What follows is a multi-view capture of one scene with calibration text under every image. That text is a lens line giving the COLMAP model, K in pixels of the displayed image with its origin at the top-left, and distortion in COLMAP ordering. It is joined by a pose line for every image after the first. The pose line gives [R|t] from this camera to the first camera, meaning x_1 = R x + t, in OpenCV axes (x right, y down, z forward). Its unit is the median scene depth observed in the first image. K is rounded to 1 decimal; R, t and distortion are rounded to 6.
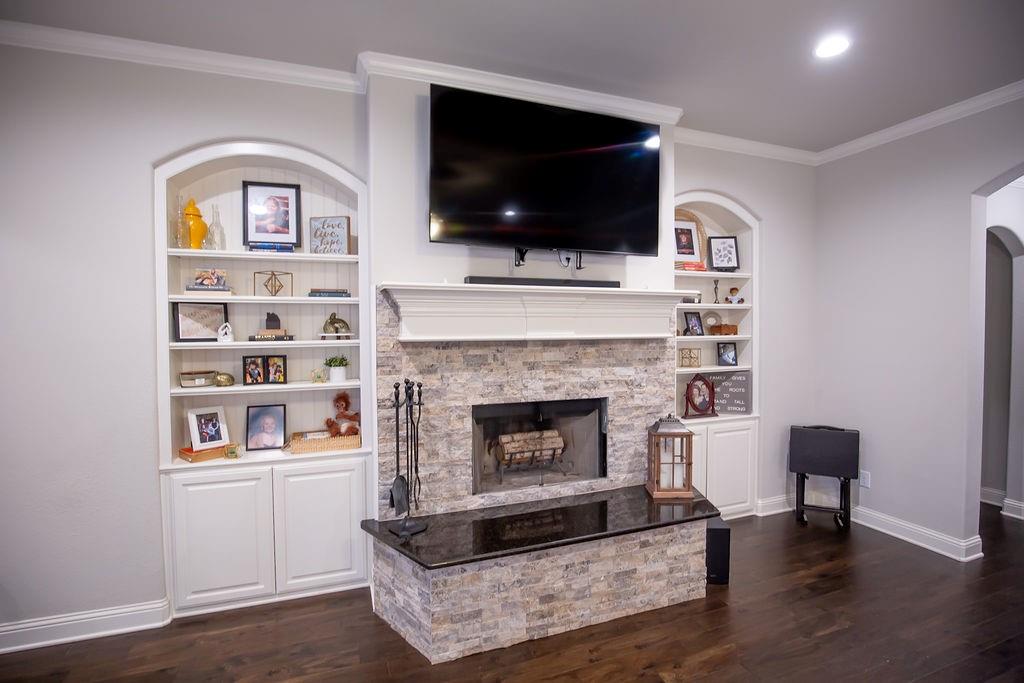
lens RADIAL K [[479.5, 0, 510.6], [0, 479.5, 338.3], [0, 0, 1]] dist [-0.032312, 0.000221]
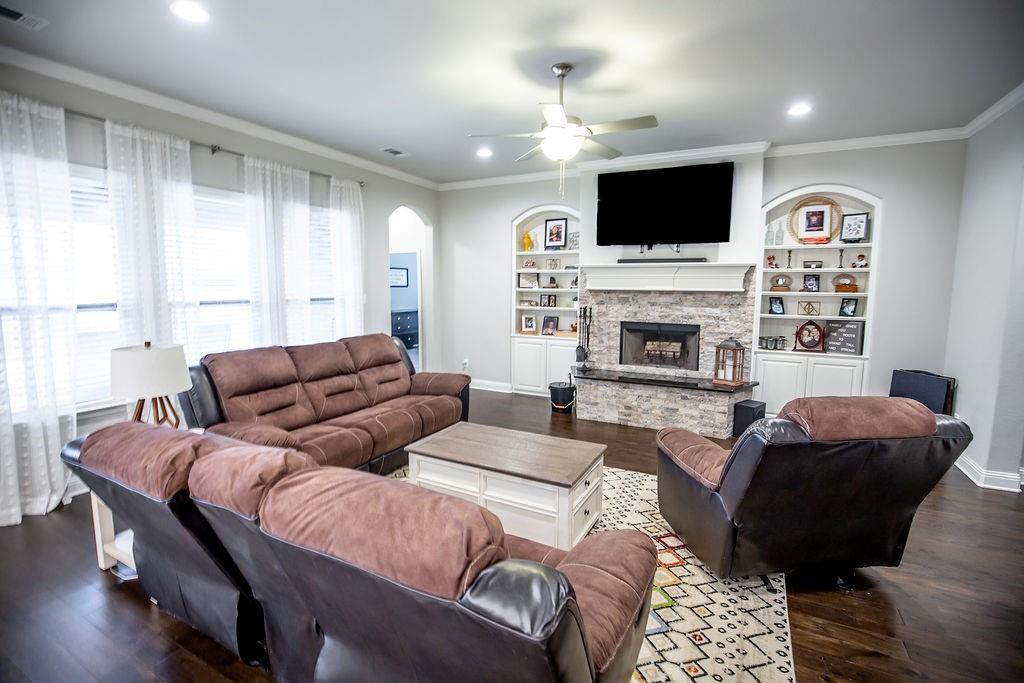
lens RADIAL K [[479.5, 0, 510.6], [0, 479.5, 338.3], [0, 0, 1]] dist [-0.032312, 0.000221]
pose [[0.670320, 0.091259, -0.736439, 1.106180], [-0.026647, 0.994729, 0.099012, 0.019960], [0.741593, -0.046745, 0.669219, -0.732177]]
